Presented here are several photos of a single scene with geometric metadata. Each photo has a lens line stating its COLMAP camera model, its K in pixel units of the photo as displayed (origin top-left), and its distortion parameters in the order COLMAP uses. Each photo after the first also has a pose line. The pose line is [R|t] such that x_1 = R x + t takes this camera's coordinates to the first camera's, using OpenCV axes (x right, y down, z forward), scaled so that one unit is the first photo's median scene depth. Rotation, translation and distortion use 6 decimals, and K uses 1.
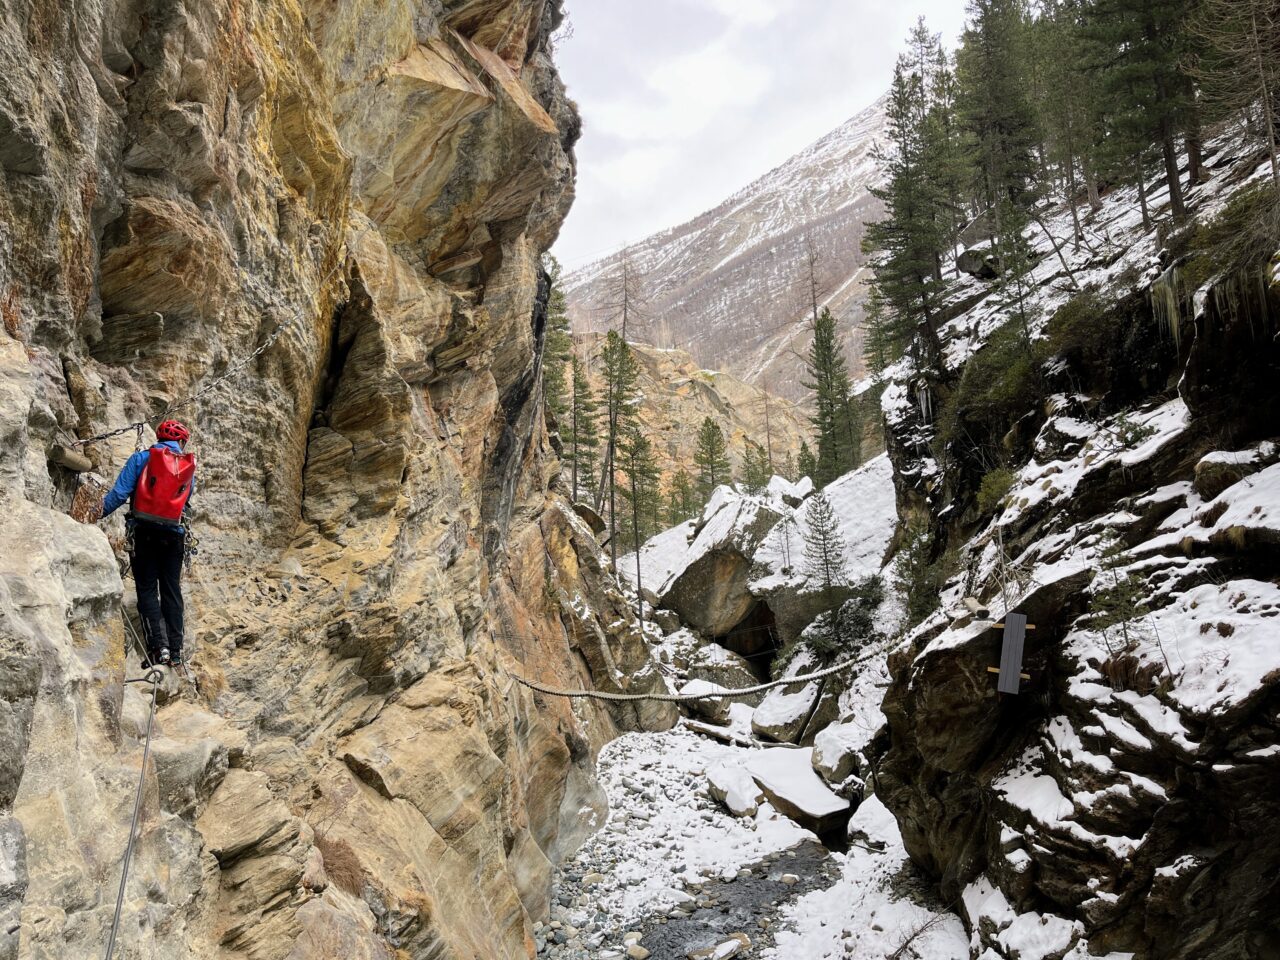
lens RADIAL K [[968.5, 0, 641.5], [0, 968.5, 461.3], [0, 0, 1]] dist [0.074770, -0.097133]
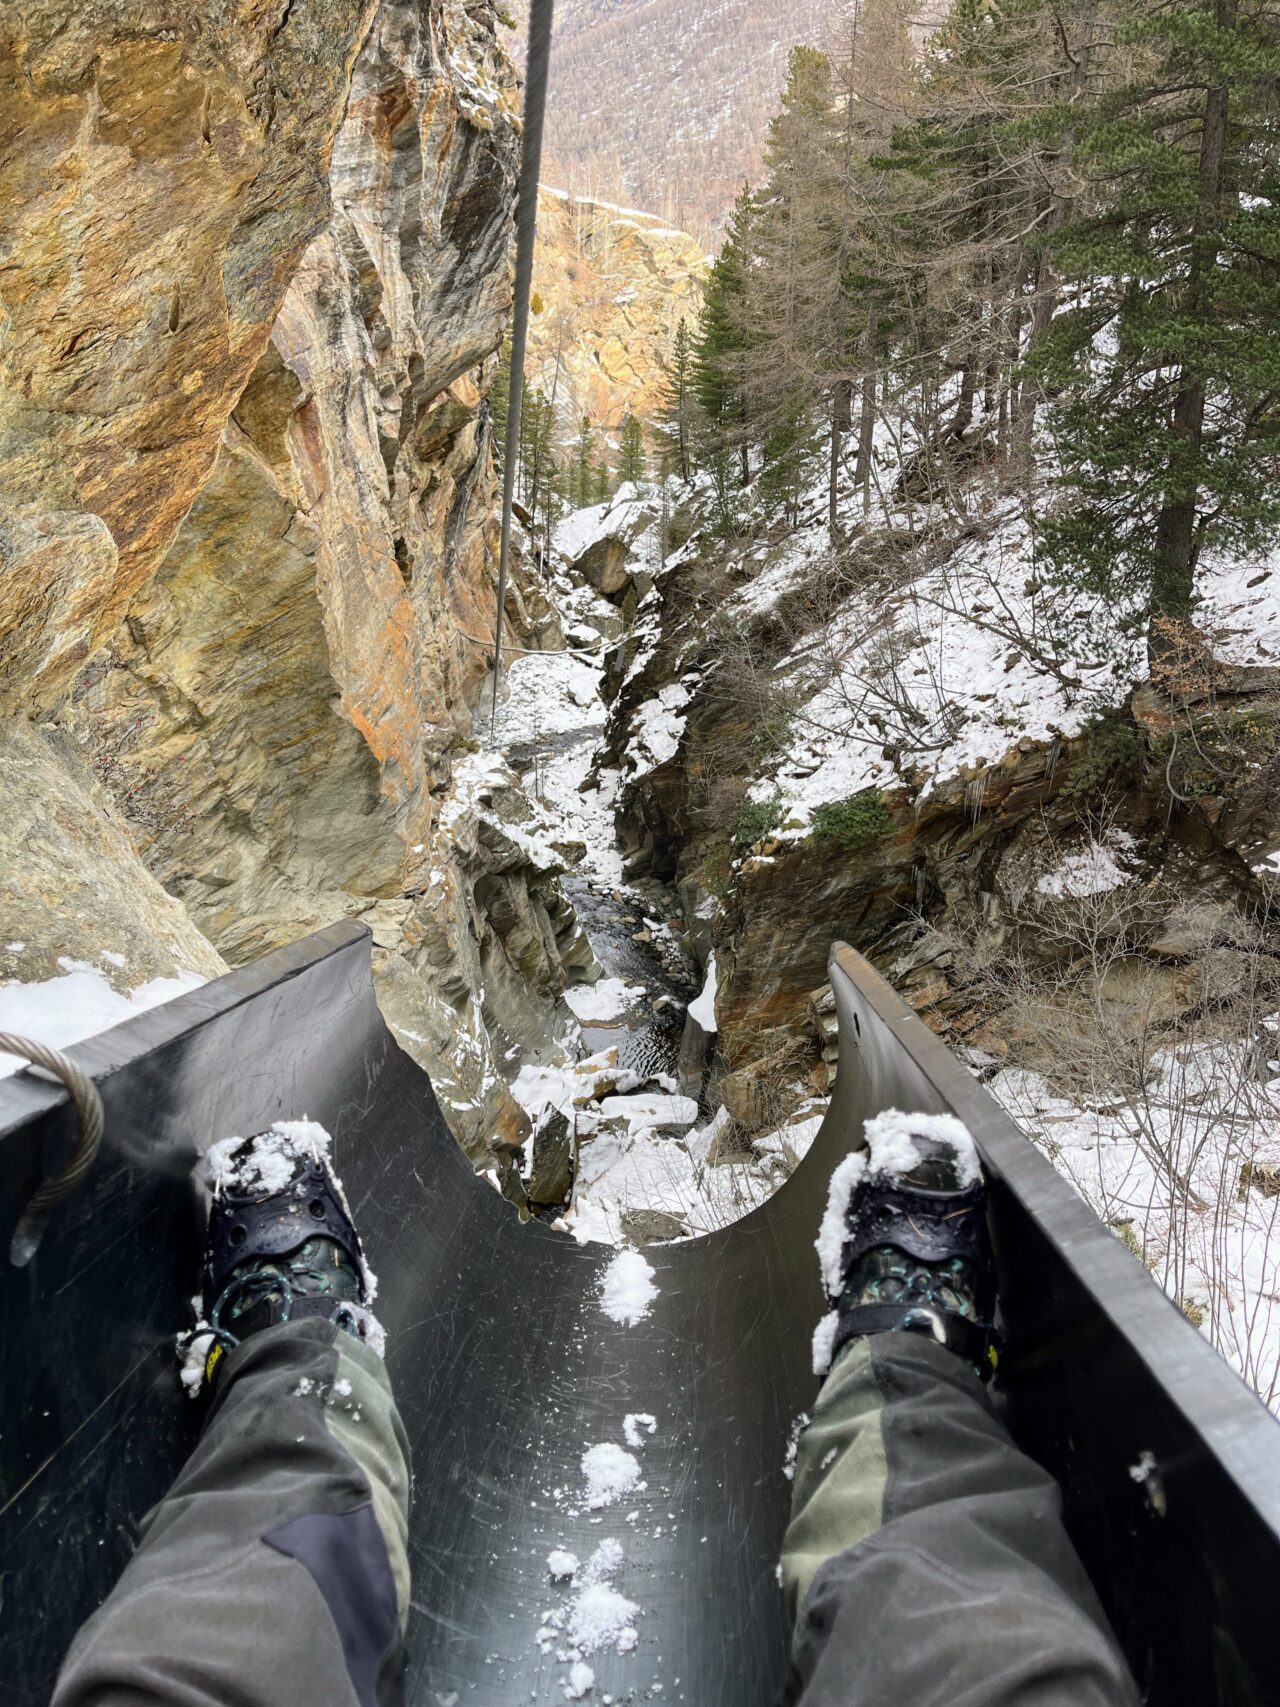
lens RADIAL K [[1291.5, 0, 634.7], [0, 1291.5, 866.8], [0, 0, 1]] dist [0.074770, -0.097133]
pose [[0.993983, 0.108773, -0.012880, 0.201844], [-0.091185, 0.886887, 0.452898, -0.372546], [0.060686, -0.448998, 0.891469, -1.007565]]
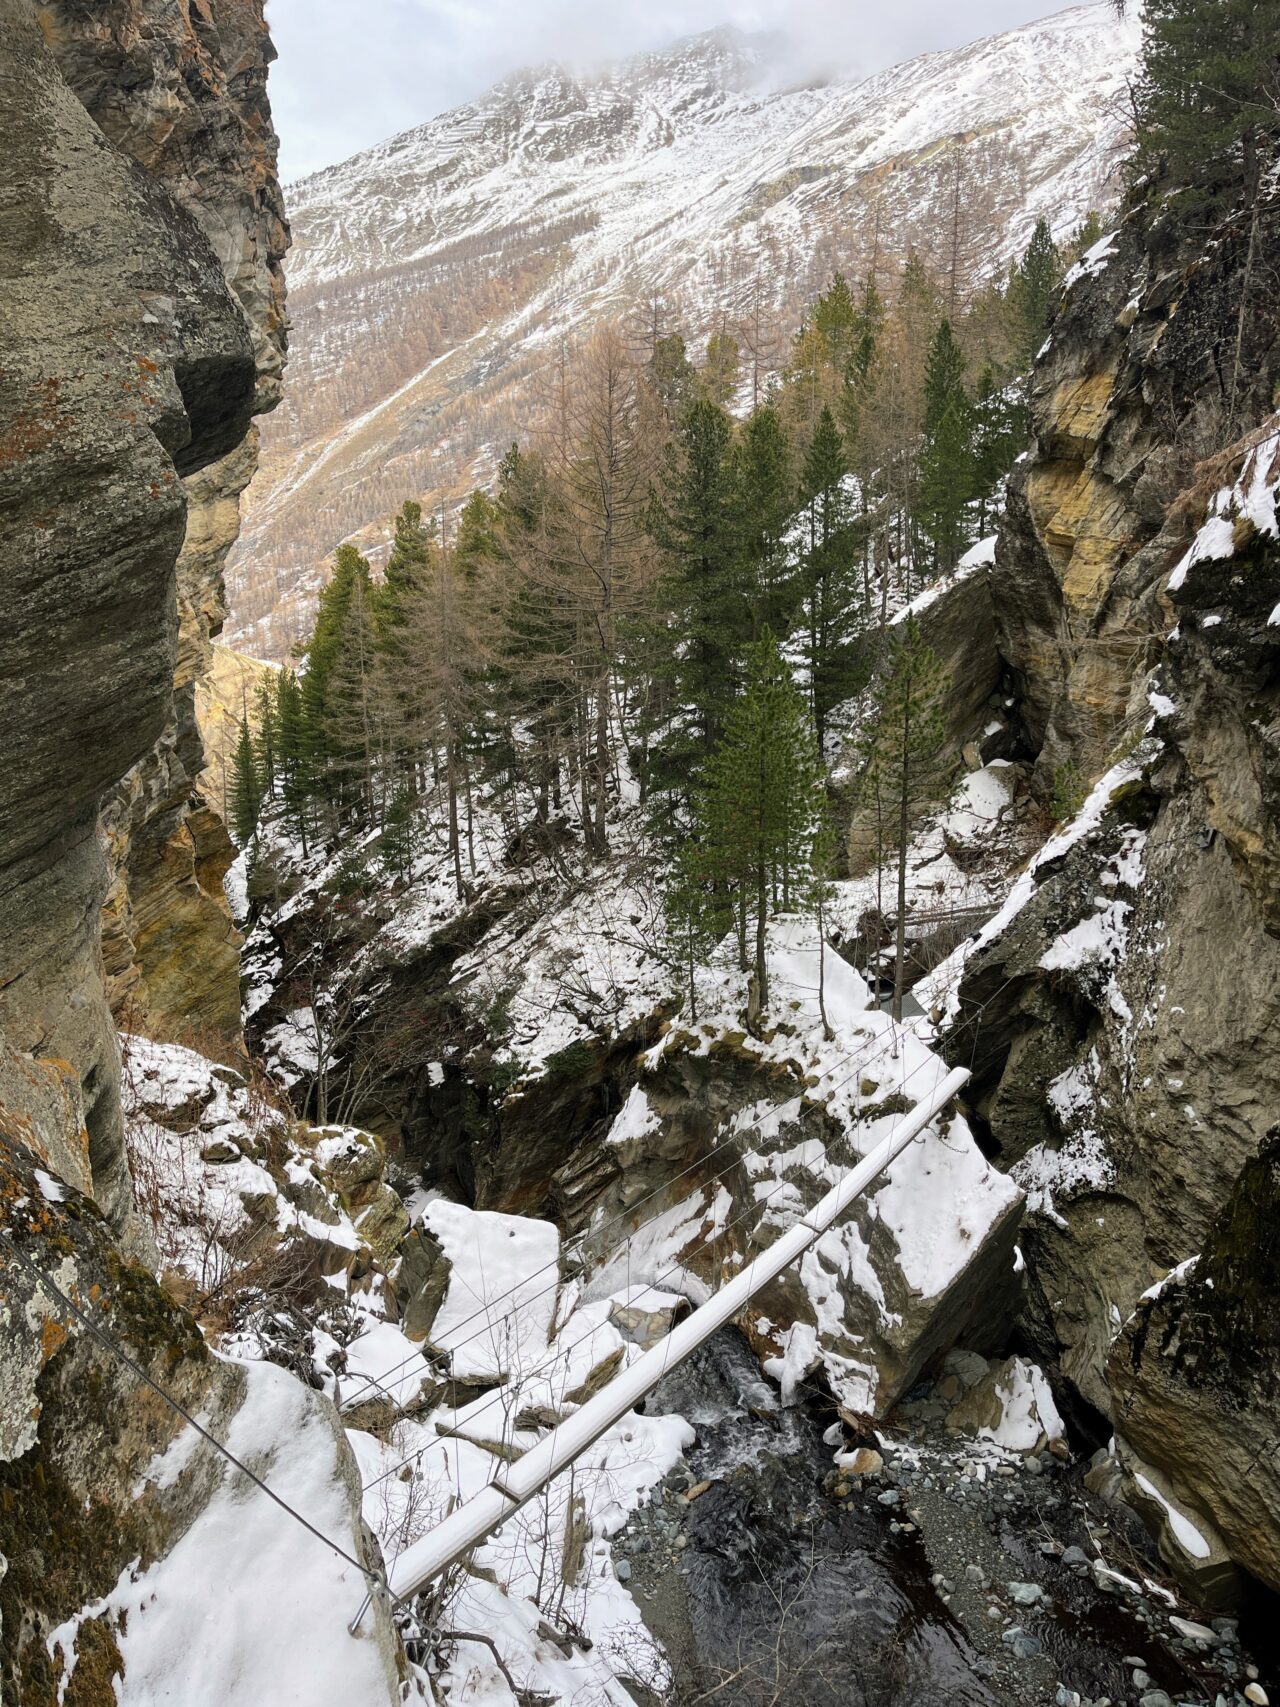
lens RADIAL K [[1291.5, 0, 634.7], [0, 1291.5, 866.8], [0, 0, 1]] dist [0.074770, -0.097133]
pose [[0.929932, 0.012922, 0.367505, 0.005562], [-0.090647, 0.976599, 0.195033, -0.465066], [-0.356385, -0.214681, 0.909342, -1.309986]]
